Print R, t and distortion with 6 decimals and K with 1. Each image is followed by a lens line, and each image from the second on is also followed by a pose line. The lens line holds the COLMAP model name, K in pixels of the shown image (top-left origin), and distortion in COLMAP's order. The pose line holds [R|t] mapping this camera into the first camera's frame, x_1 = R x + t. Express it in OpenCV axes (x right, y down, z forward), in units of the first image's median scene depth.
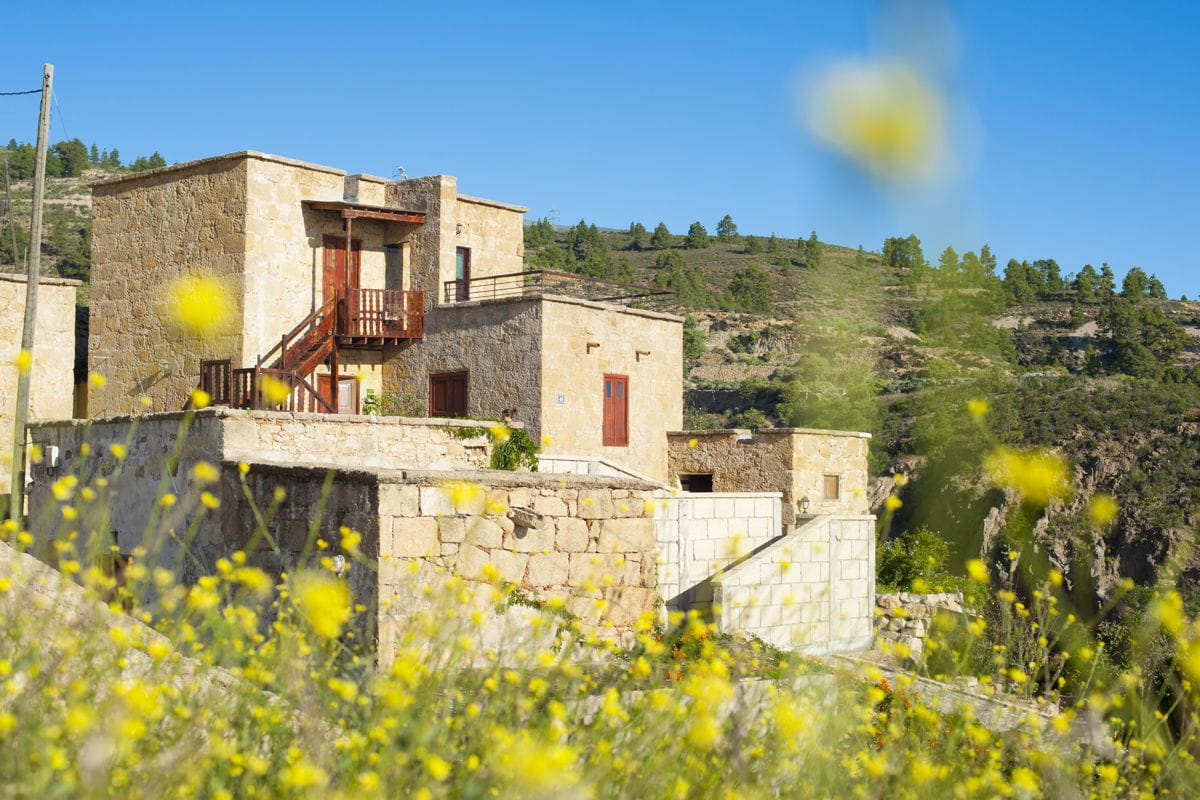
lens RADIAL K [[1705.5, 0, 600.4], [0, 1705.5, 398.7], [0, 0, 1]] dist [-0.096667, 0.000000]
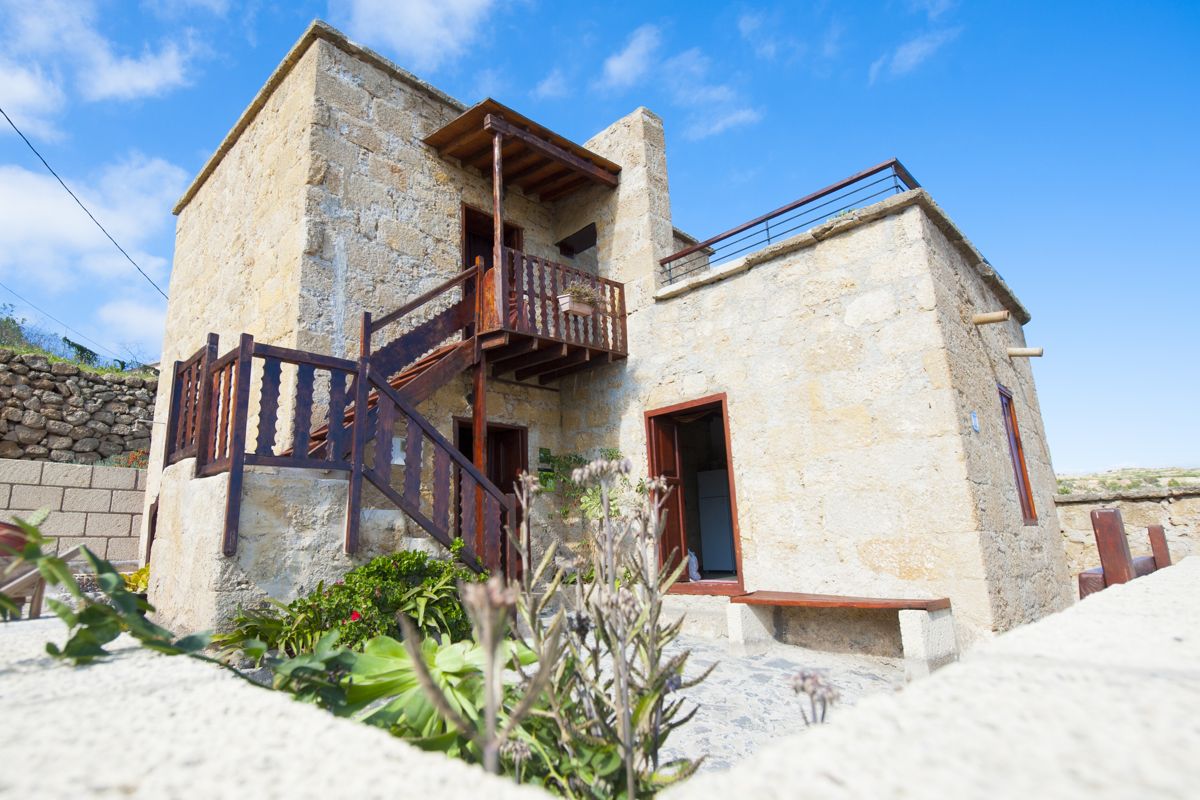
lens RADIAL K [[633.3, 0, 544.8], [0, 633.3, 401.2], [0, 0, 1]] dist [-0.004443, -0.001827]
pose [[0.992131, -0.059140, -0.110355, -0.112220], [0.038970, 0.983492, -0.176706, 0.019409], [0.118984, 0.171015, 0.978058, 0.795857]]
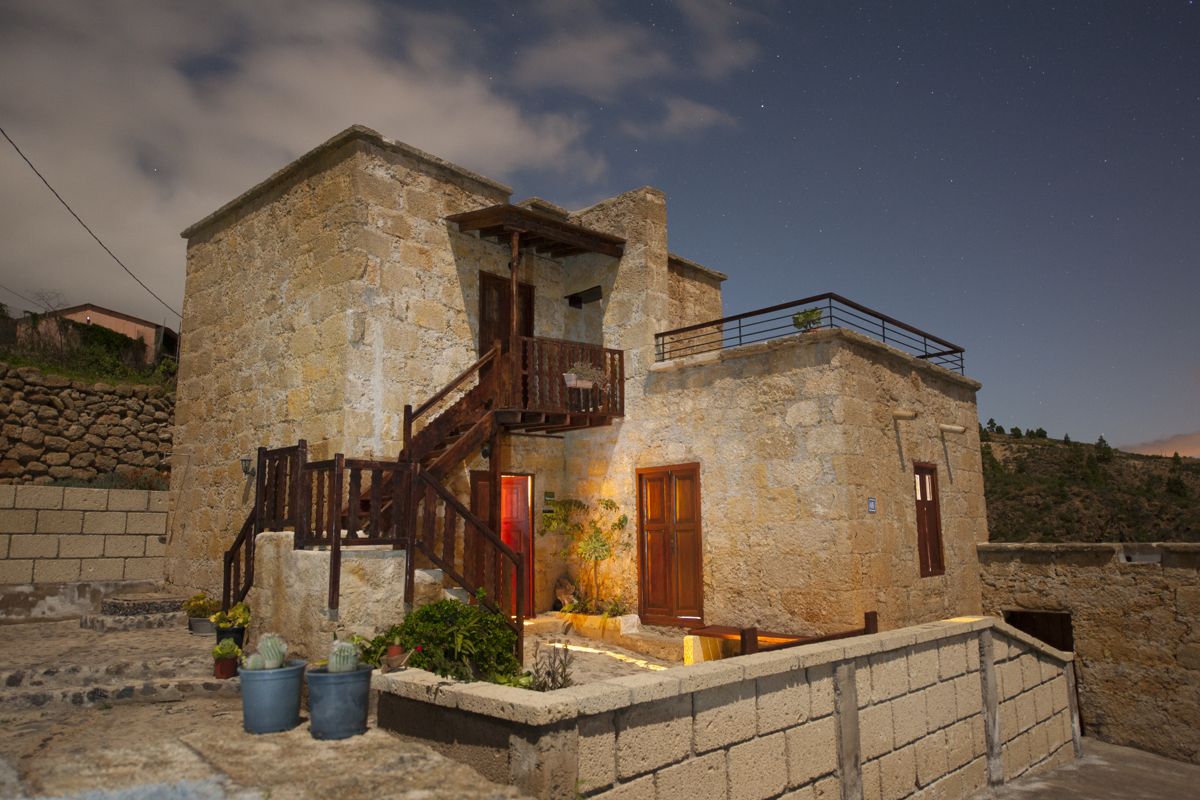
lens RADIAL K [[834.1, 0, 603.9], [0, 834.1, 401.9], [0, 0, 1]] dist [0.006977, 0.001496]
pose [[0.998166, -0.023944, -0.055600, -0.095750], [0.018242, 0.994731, -0.100879, -0.007676], [0.057723, 0.099680, 0.993344, 0.677033]]
